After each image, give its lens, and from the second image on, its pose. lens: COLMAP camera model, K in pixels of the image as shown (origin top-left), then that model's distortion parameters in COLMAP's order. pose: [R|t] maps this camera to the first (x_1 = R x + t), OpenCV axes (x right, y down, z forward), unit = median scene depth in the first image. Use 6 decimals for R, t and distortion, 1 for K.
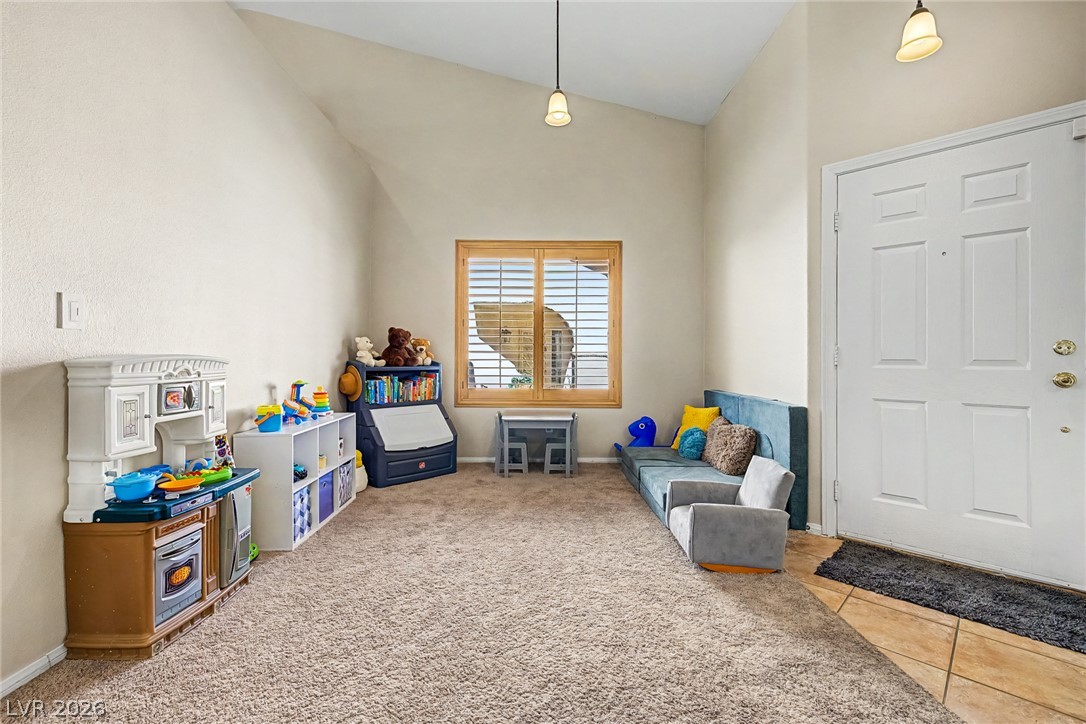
lens RADIAL K [[473.9, 0, 535.6], [0, 473.9, 354.4], [0, 0, 1]] dist [0.016403, -0.003713]
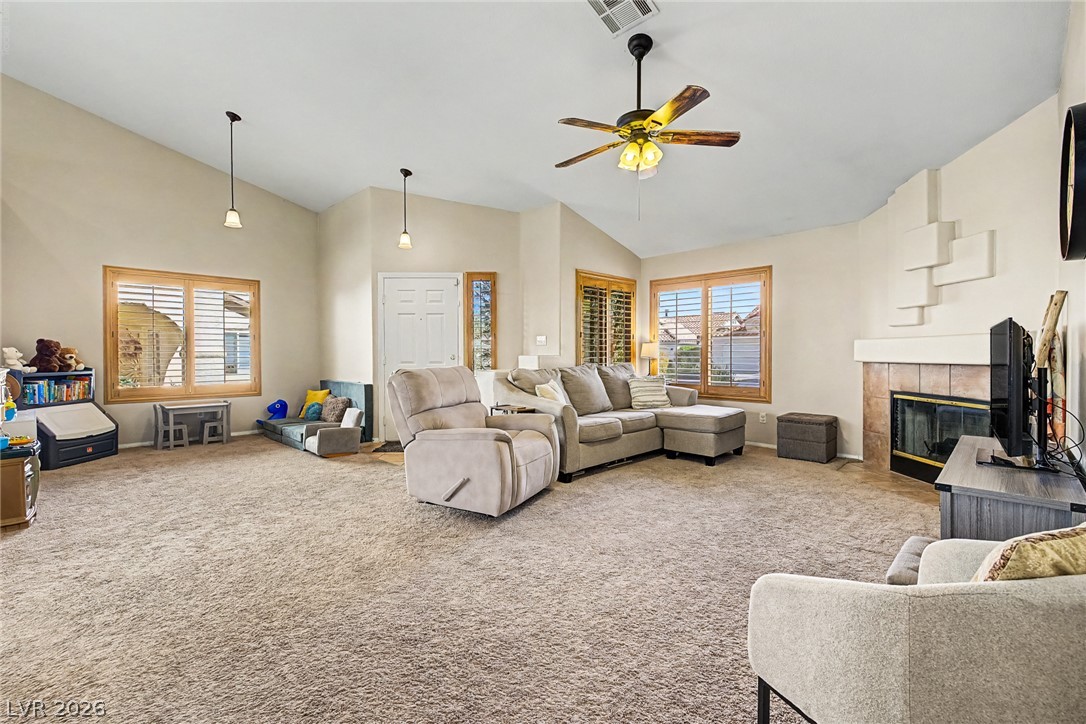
lens RADIAL K [[473.9, 0, 537.5], [0, 473.9, 360.1], [0, 0, 1]] dist [0.016403, -0.003713]
pose [[0.704220, -0.016683, 0.709786, -0.285156], [0.000735, 0.999740, 0.022769, -0.031115], [-0.709982, -0.015512, 0.704049, -0.698296]]
